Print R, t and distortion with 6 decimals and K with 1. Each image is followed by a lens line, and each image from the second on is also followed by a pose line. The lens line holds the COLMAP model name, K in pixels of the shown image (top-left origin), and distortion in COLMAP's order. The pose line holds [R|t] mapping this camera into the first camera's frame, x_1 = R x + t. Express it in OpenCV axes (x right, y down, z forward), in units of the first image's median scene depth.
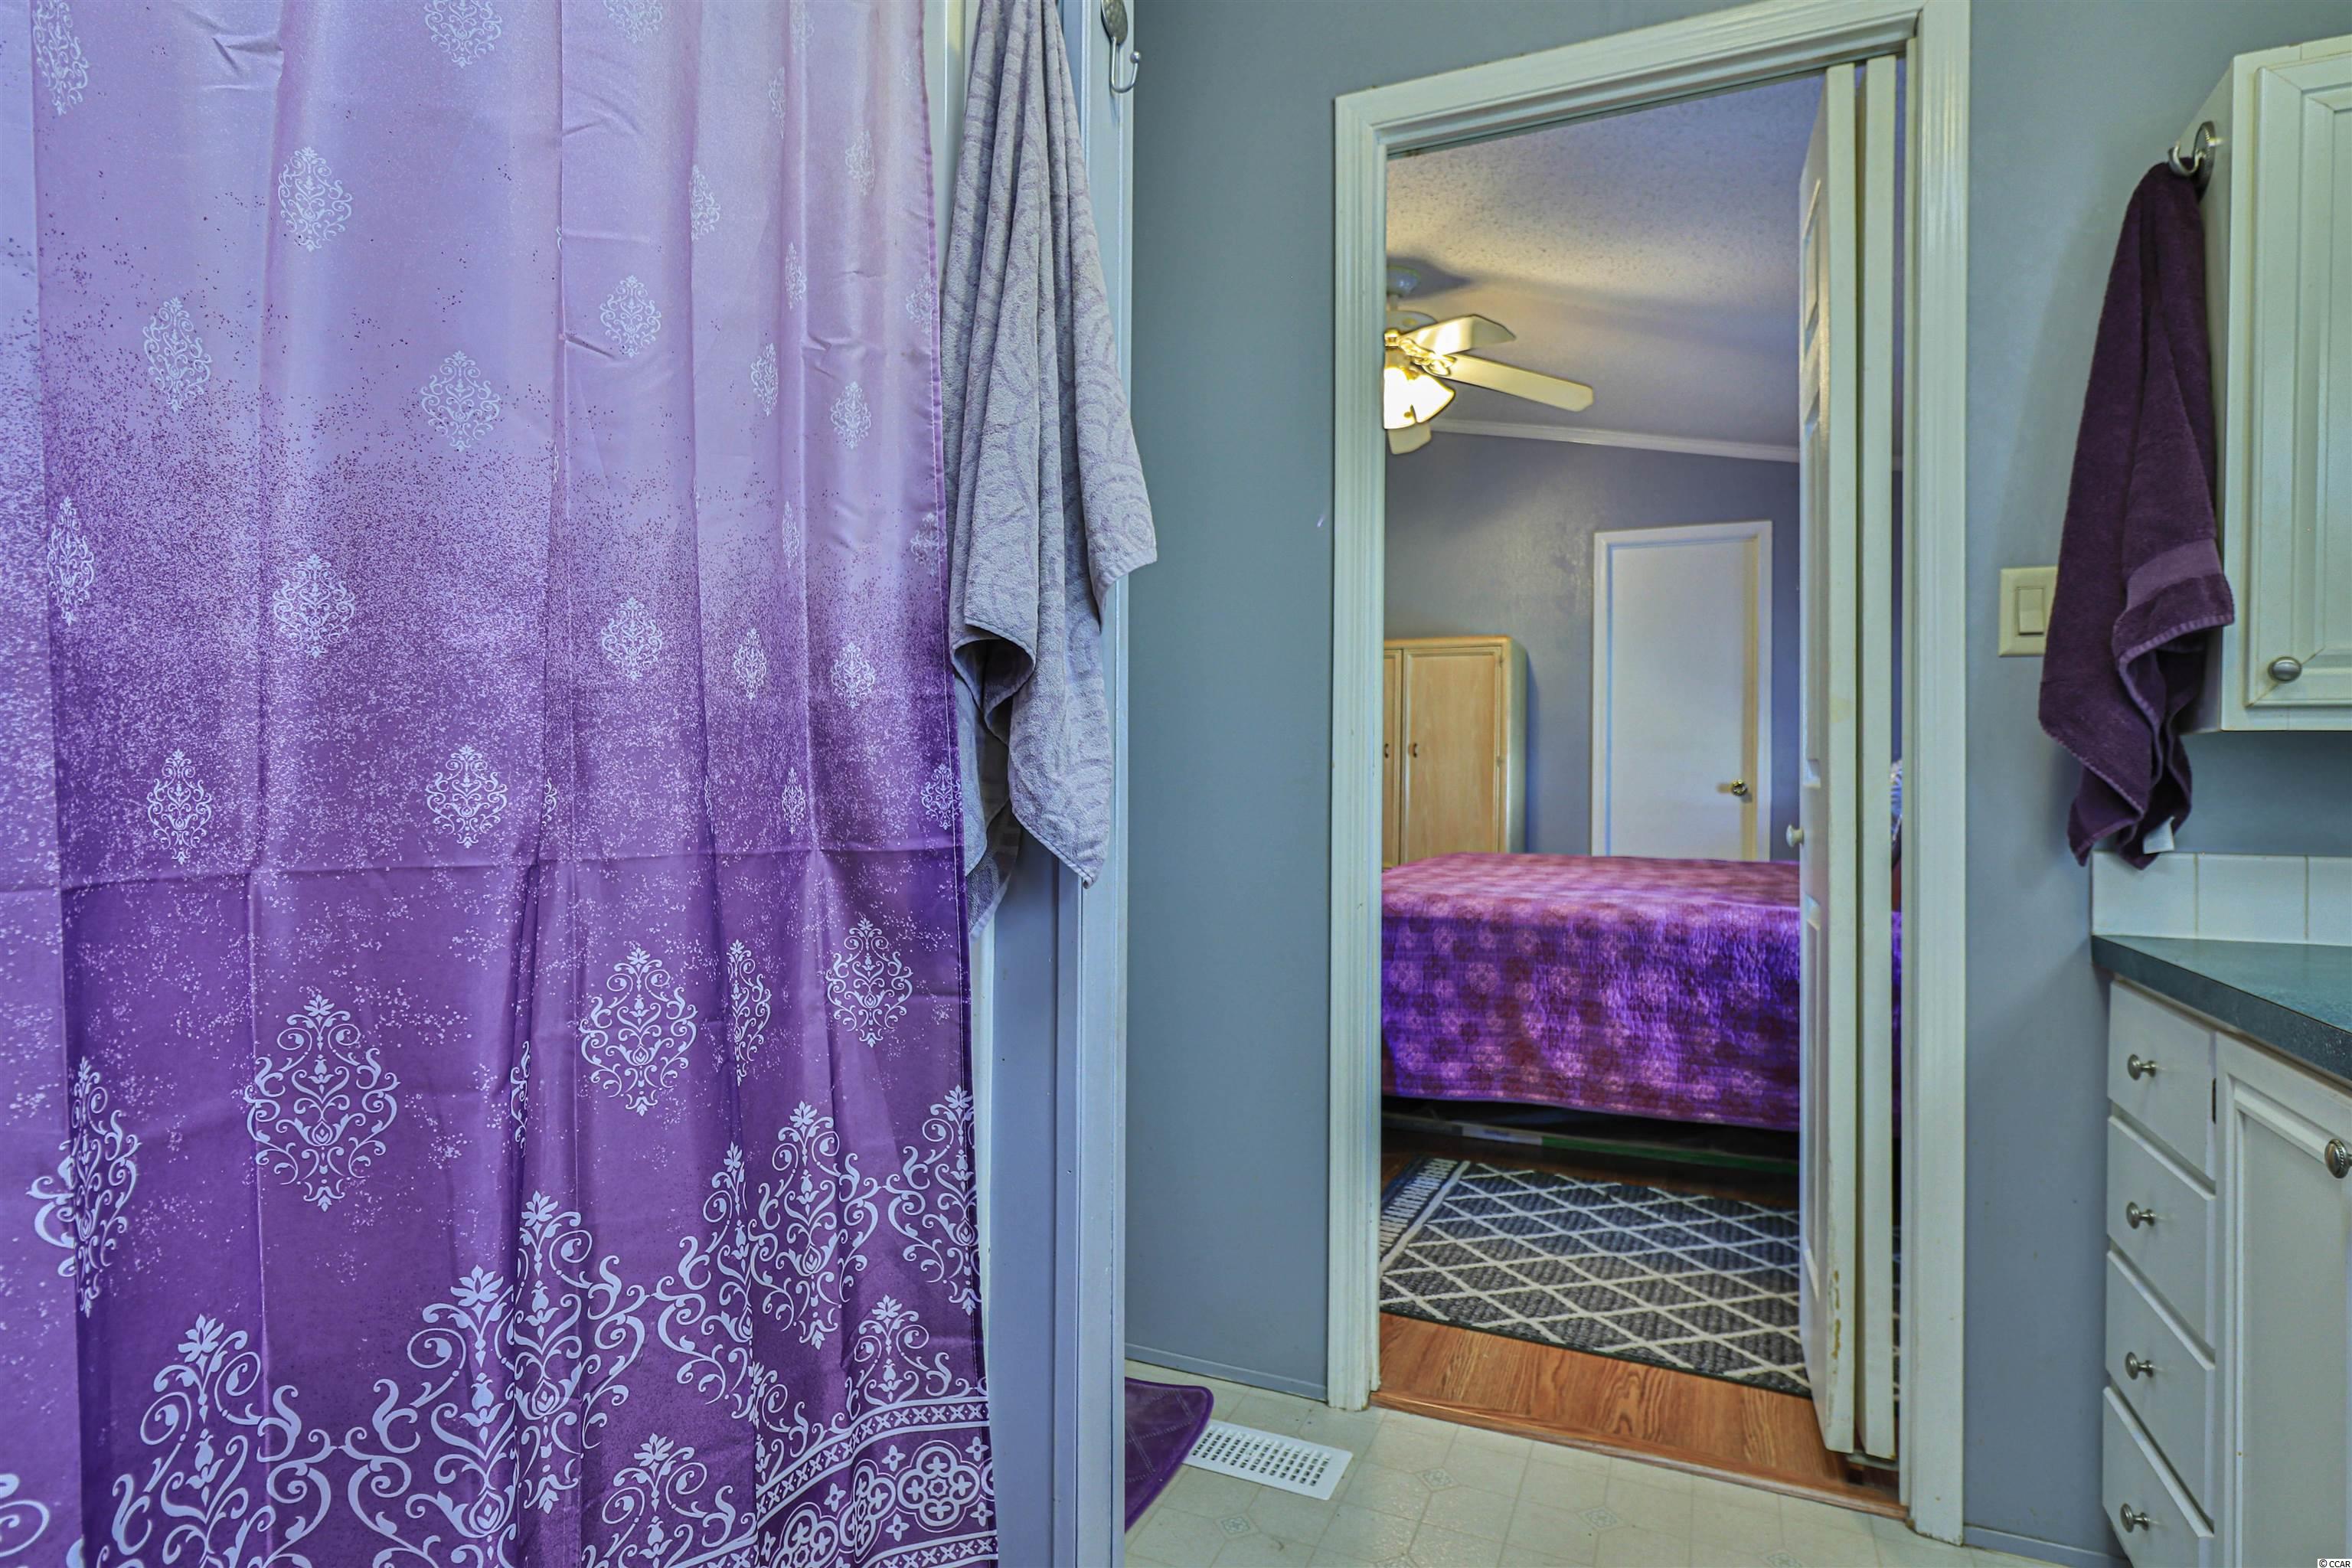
lens RADIAL K [[1233.2, 0, 1176.4], [0, 1233.2, 769.5], [0, 0, 1]] dist [0.024965, -0.000217]
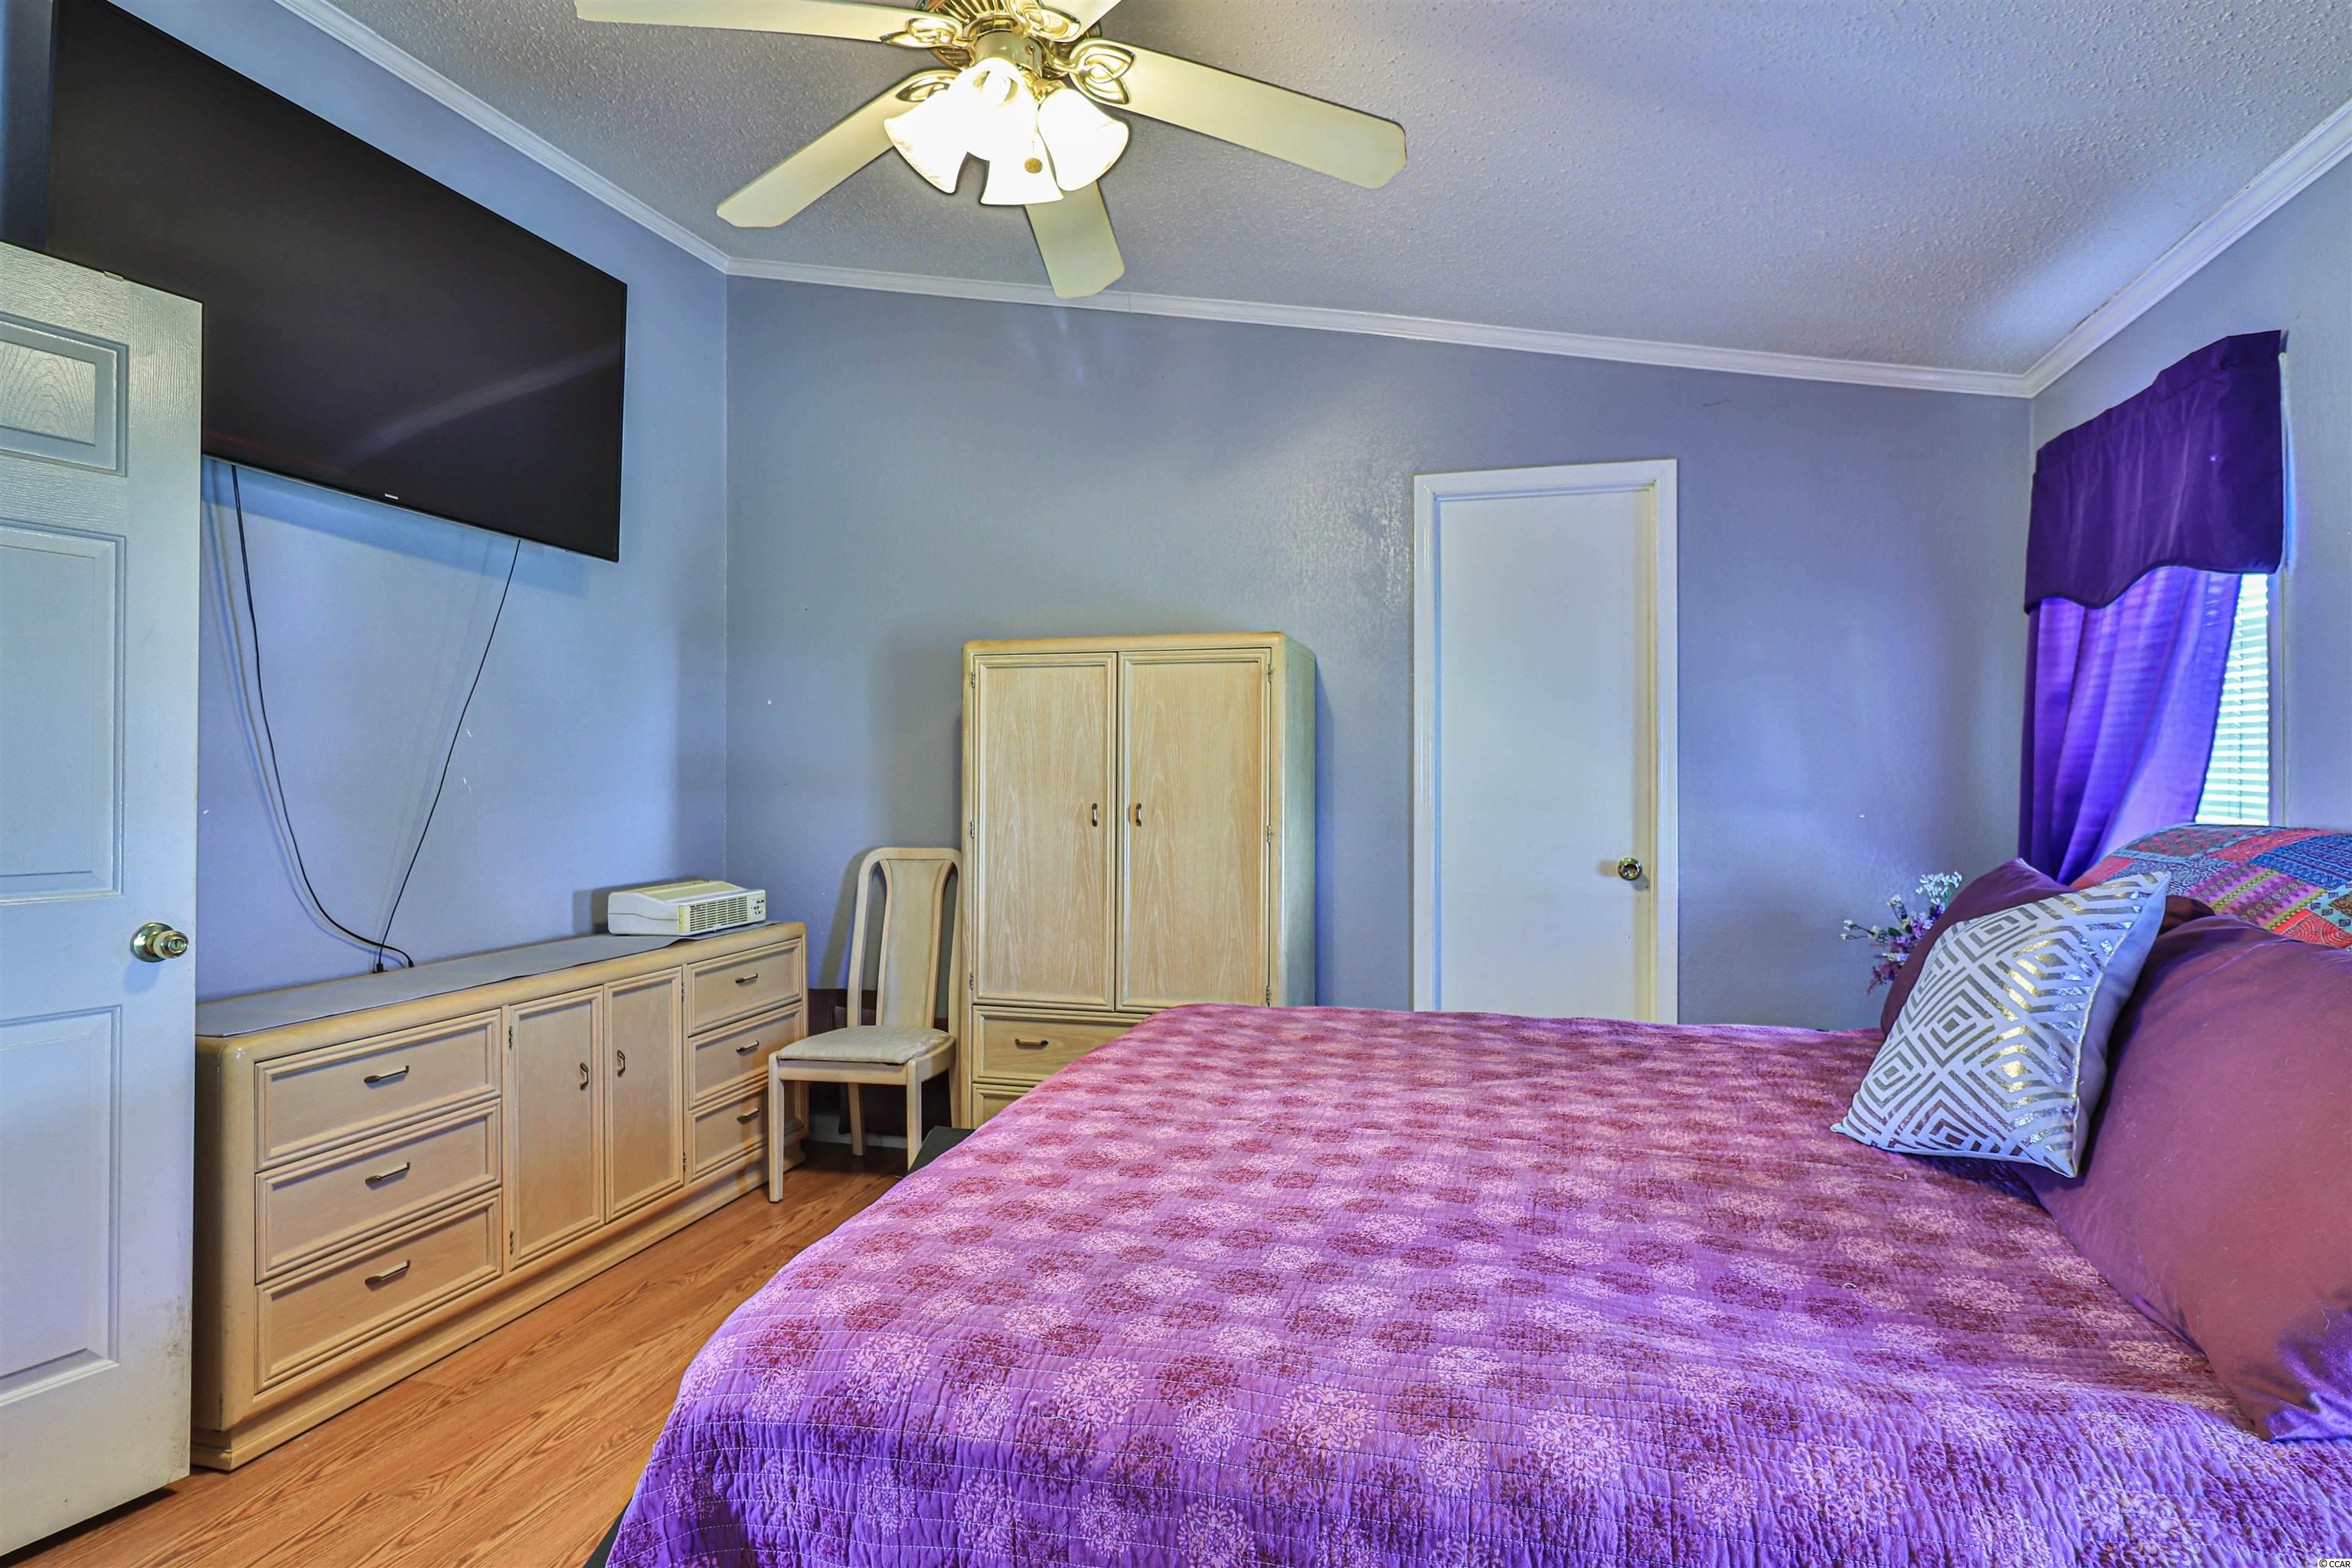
lens RADIAL K [[1233.2, 0, 1176.4], [0, 1233.2, 769.5], [0, 0, 1]] dist [0.024965, -0.000217]
pose [[0.991396, -0.006675, 0.130727, 0.133839], [0.006752, 0.999977, -0.000145, -0.039165], [-0.130723, 0.001027, 0.991418, 0.389142]]
